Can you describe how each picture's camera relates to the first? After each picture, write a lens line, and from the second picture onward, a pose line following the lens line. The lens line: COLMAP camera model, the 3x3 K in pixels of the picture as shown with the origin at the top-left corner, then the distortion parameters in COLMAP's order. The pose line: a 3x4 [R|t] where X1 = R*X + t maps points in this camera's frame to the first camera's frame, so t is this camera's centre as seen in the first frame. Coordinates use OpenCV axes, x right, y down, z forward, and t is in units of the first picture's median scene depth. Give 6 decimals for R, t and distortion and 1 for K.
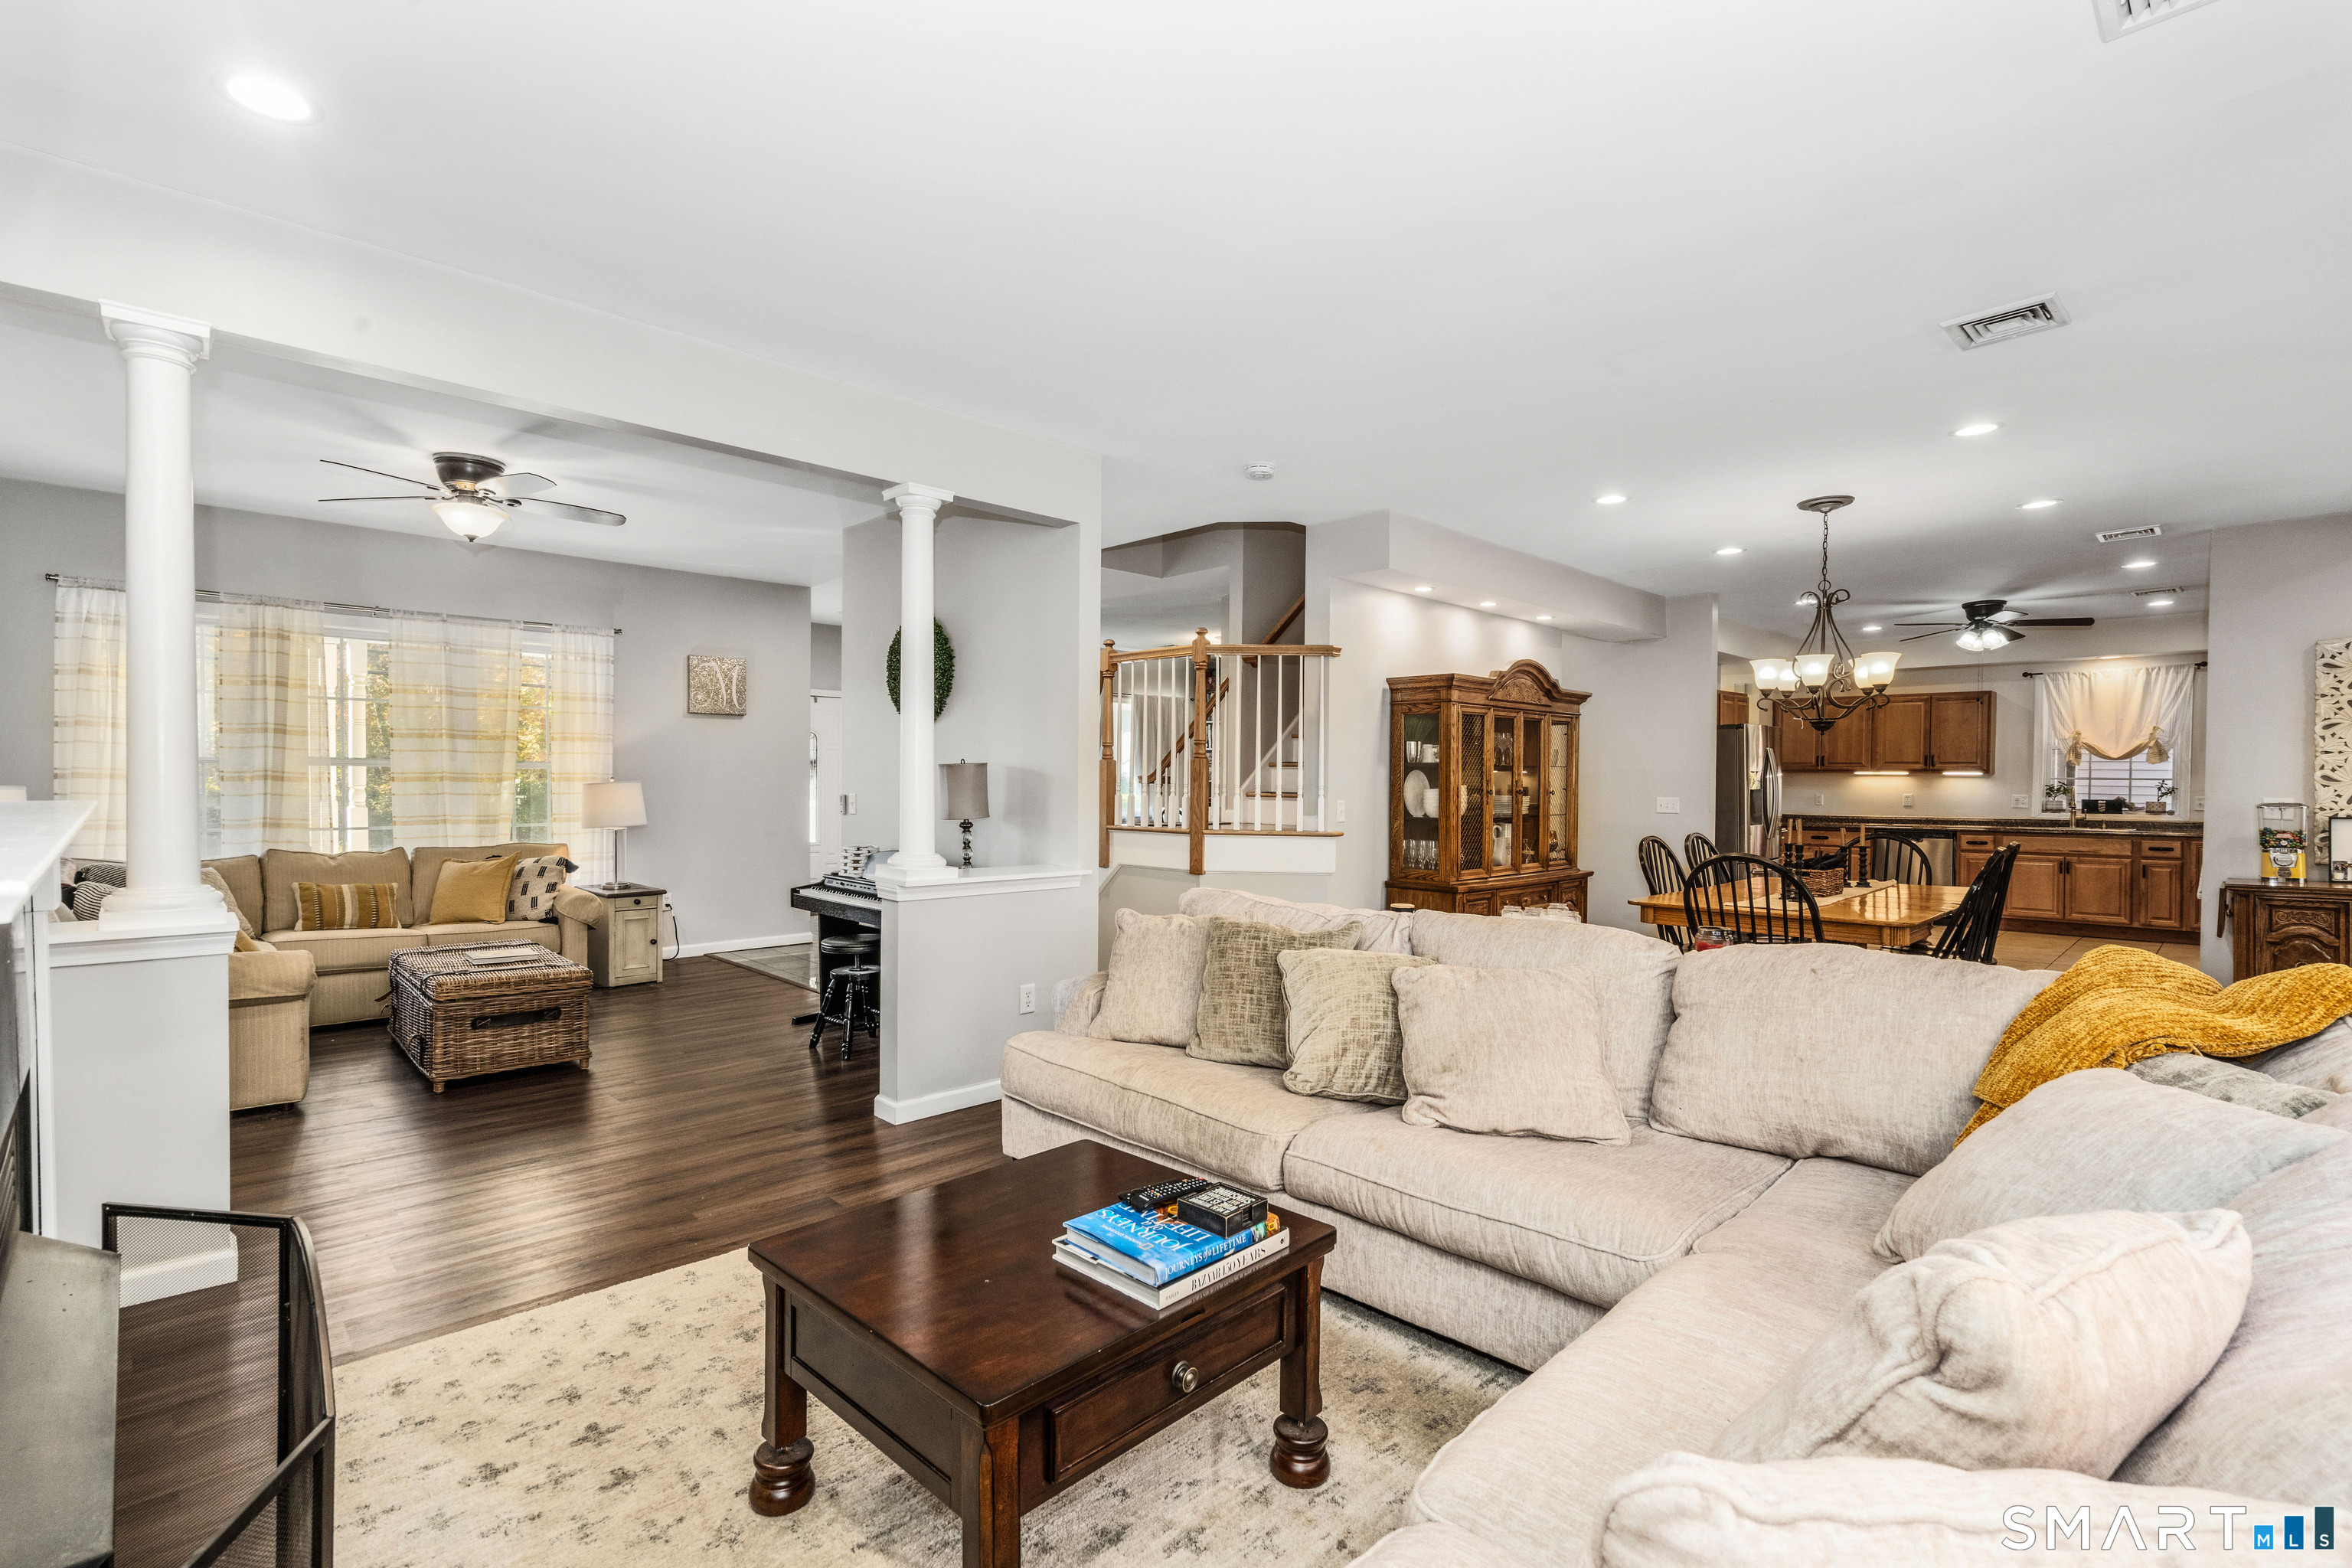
lens RADIAL K [[1067.9, 0, 1167.3], [0, 1067.9, 789.2], [0, 0, 1]] dist [-0.000980, -0.000032]
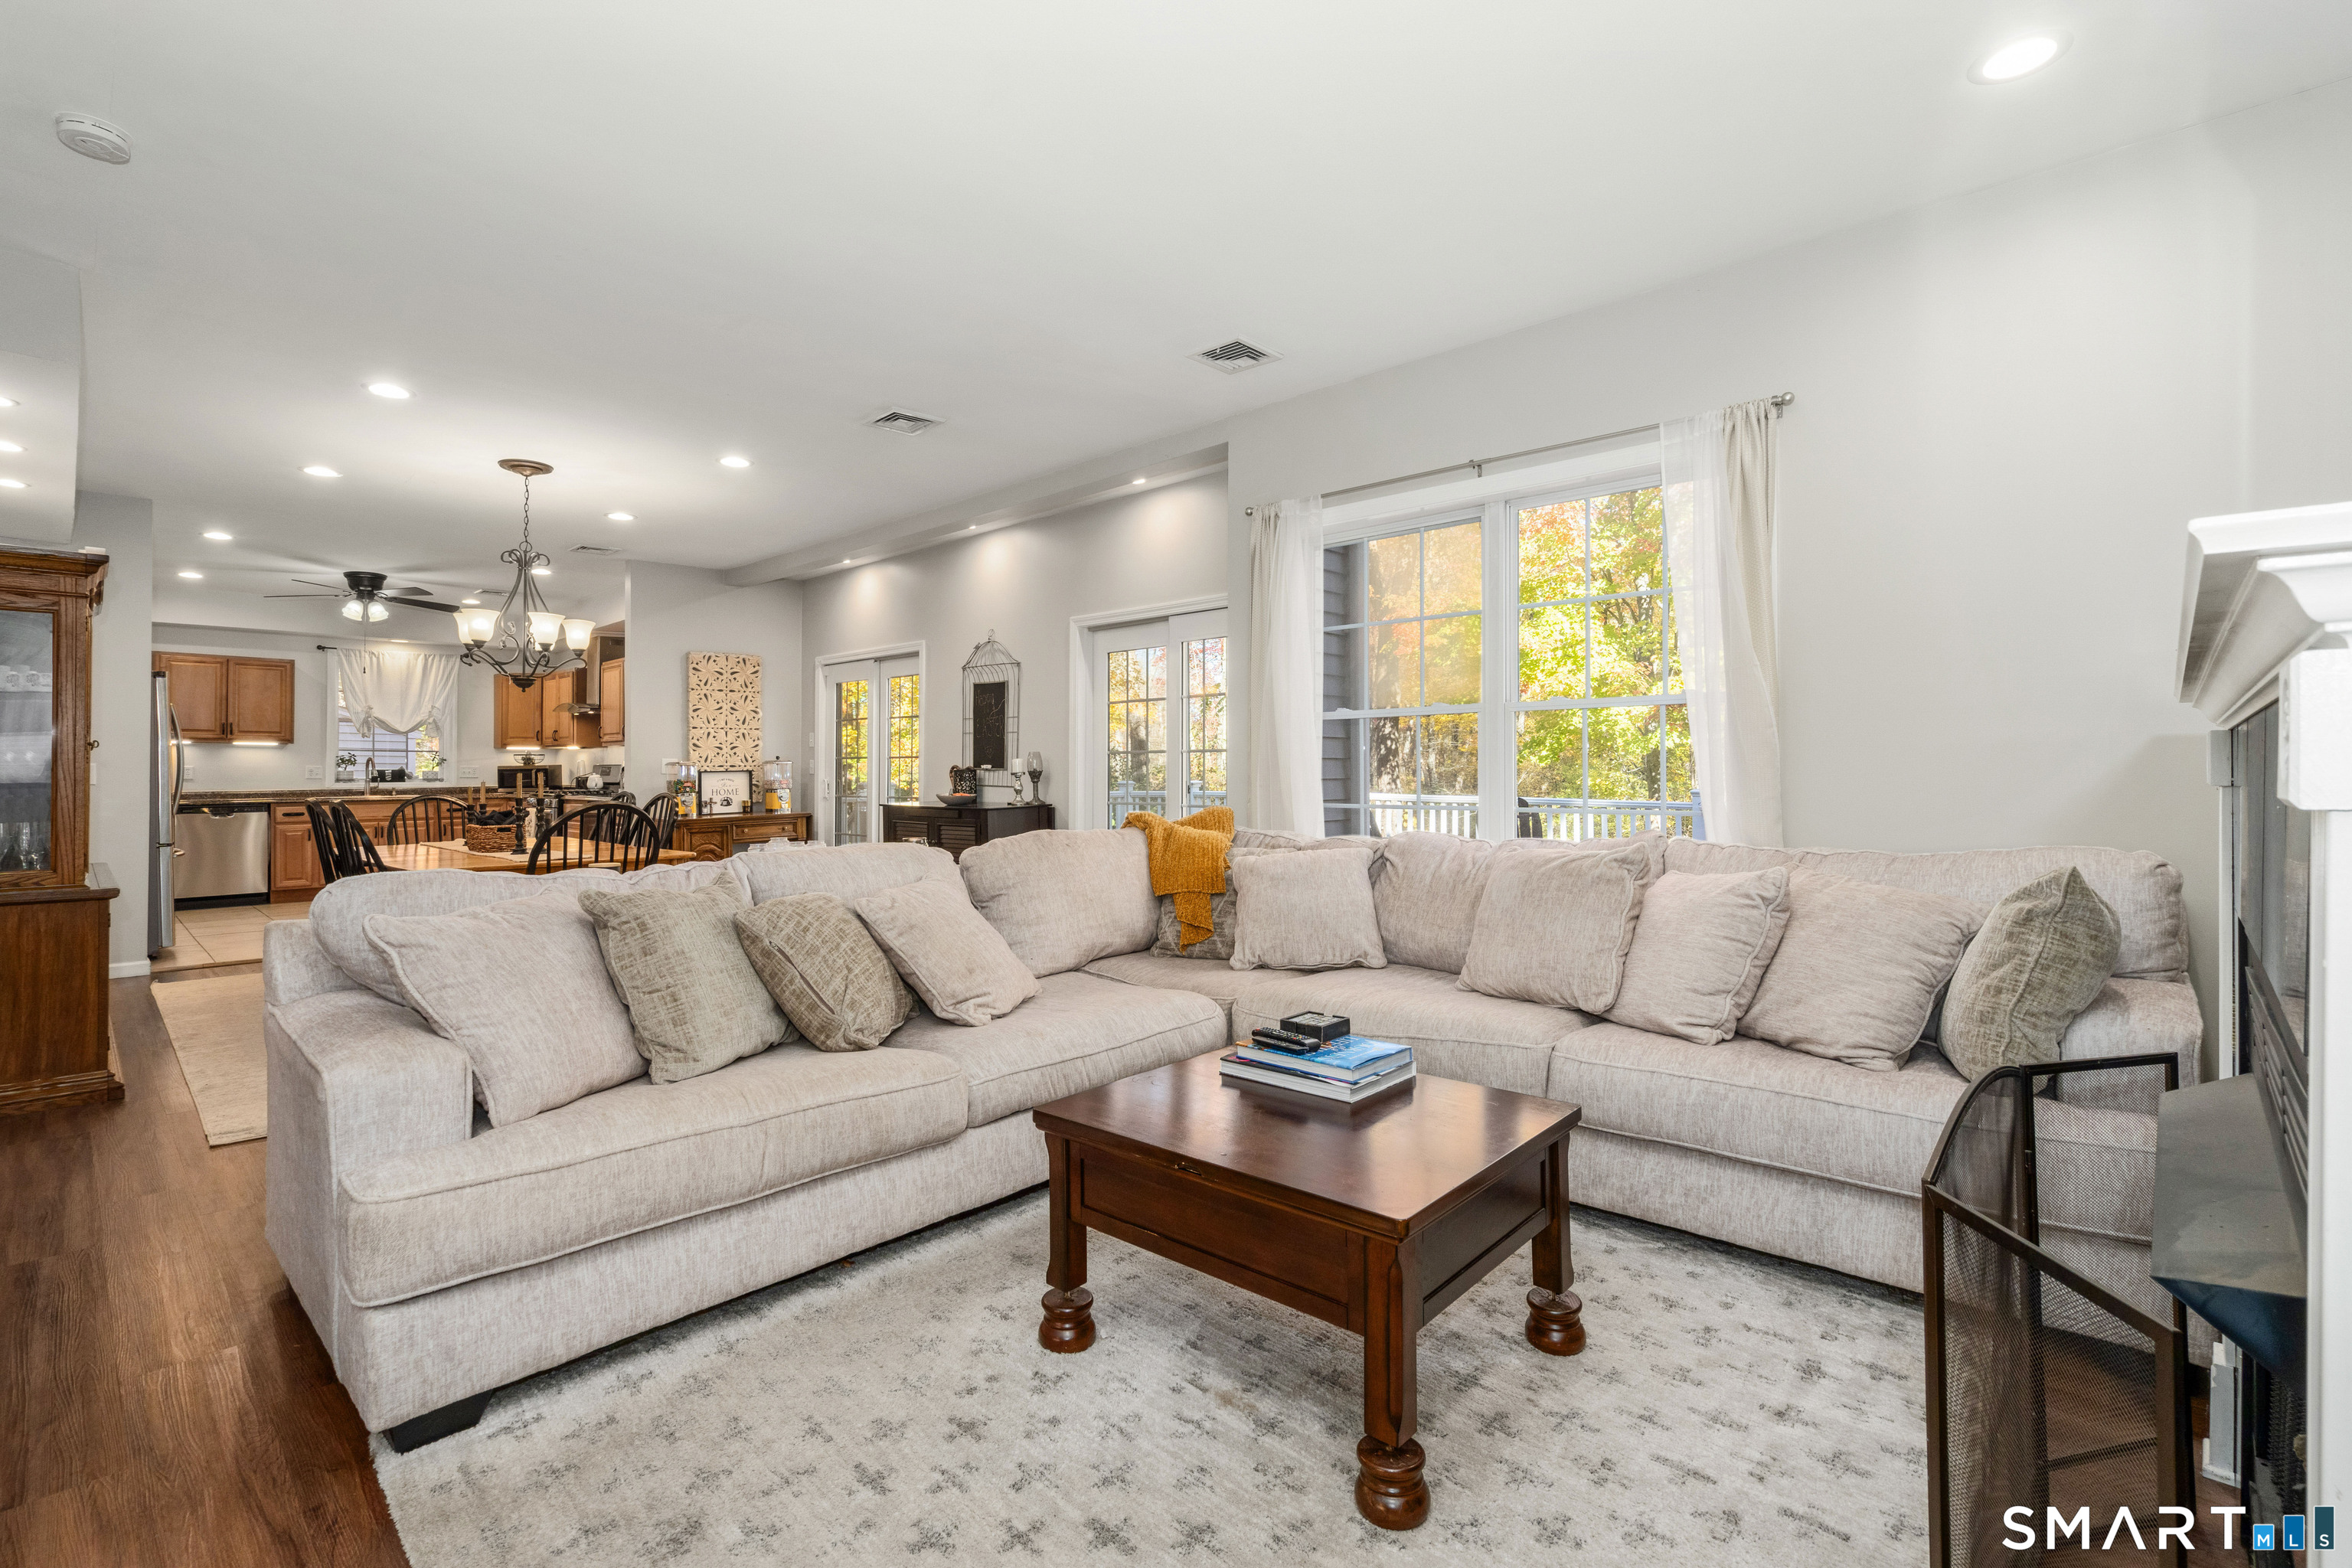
lens RADIAL K [[1067.9, 0, 1165.8], [0, 1067.9, 766.3], [0, 0, 1]] dist [-0.000980, -0.000032]
pose [[-0.054761, 0.000230, 0.998499, -0.274348], [0.012701, 0.999919, 0.000466, 0.016913], [-0.998419, 0.012708, -0.054759, 0.277496]]
